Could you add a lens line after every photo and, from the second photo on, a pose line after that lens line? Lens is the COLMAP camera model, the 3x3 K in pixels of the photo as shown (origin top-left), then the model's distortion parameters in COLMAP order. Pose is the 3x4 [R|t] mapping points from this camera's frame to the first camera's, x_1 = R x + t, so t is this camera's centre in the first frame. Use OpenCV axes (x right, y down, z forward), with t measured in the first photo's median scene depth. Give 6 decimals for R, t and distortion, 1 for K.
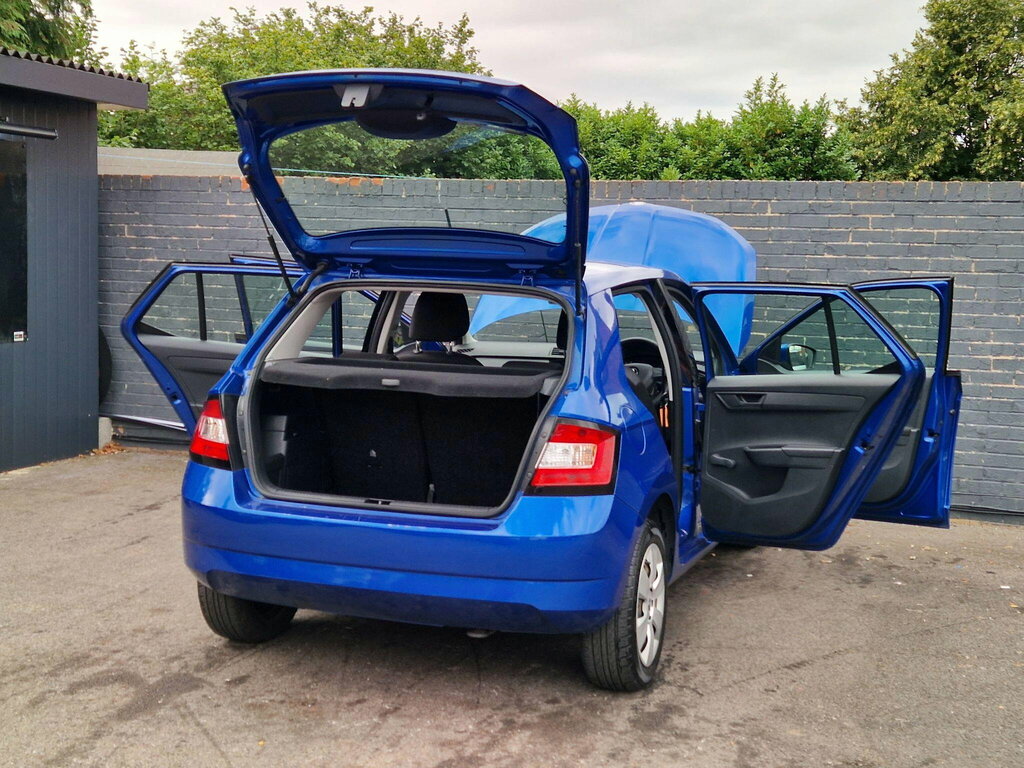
lens RADIAL K [[1404.4, 0, 506.9], [0, 1404.4, 388.1], [0, 0, 1]] dist [0.076789, 0.000000]
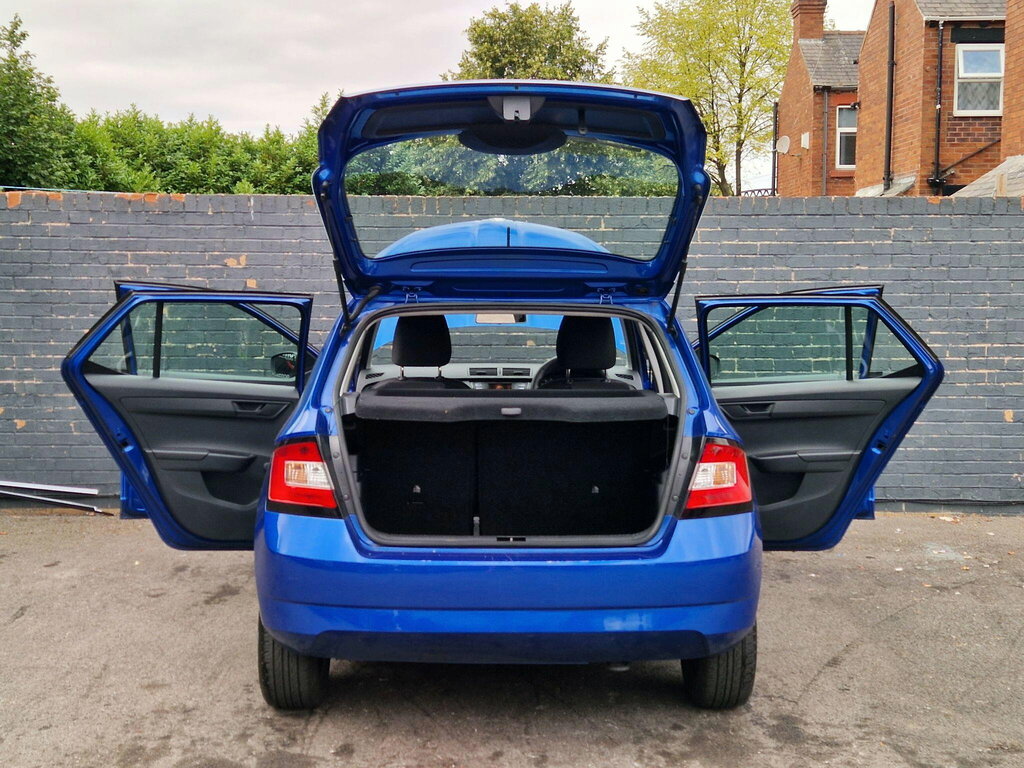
lens RADIAL K [[1404.4, 0, 513.0], [0, 1404.4, 390.7], [0, 0, 1]] dist [0.076789, 0.000000]
pose [[0.939412, -0.051447, 0.338908, -0.365180], [0.054230, 0.998528, 0.001260, -0.017480], [-0.338473, 0.017196, 0.940819, 0.102703]]
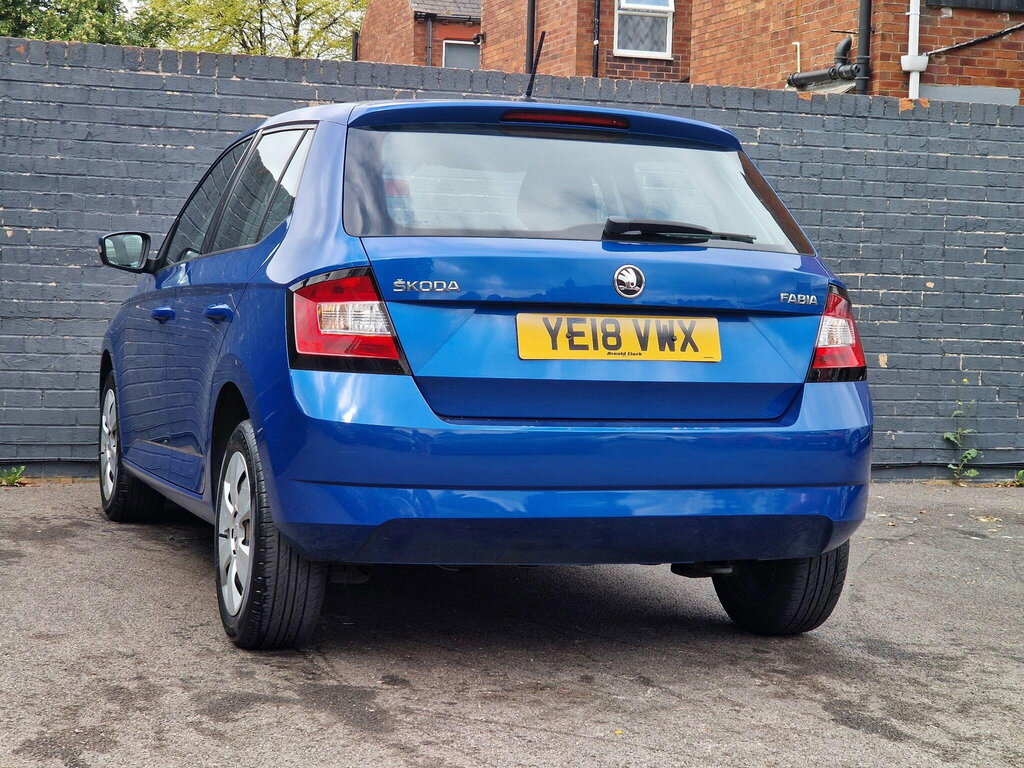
lens RADIAL K [[1925.0, 0, 515.0], [0, 1925.0, 362.7], [0, 0, 1]] dist [0.056111, 0.000000]
pose [[0.795062, -0.024344, 0.606040, -0.678513], [0.047075, 0.998657, -0.021643, 0.070736], [-0.604699, 0.045737, 0.795140, 0.194474]]
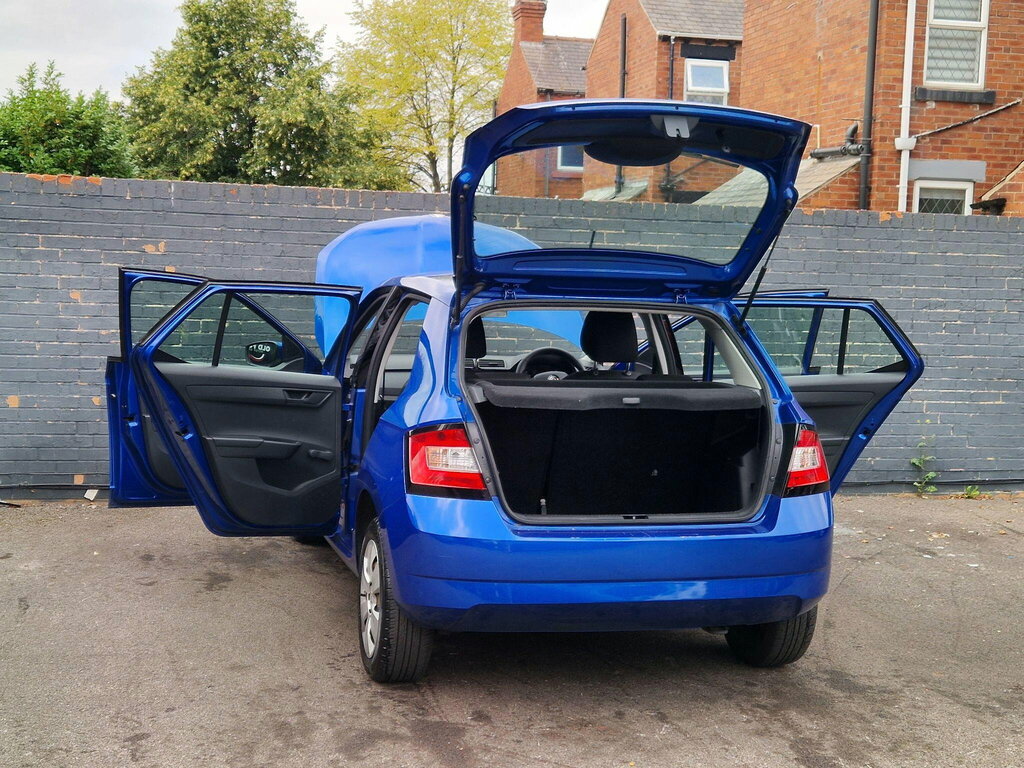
lens RADIAL K [[1404.4, 0, 521.0], [0, 1404.4, 395.0], [0, 0, 1]] dist [0.076789, 0.000000]
pose [[0.834343, -0.050529, 0.548924, -0.653415], [0.045155, 0.998708, 0.023297, -0.032918], [-0.549393, 0.005349, 0.835547, 0.166976]]
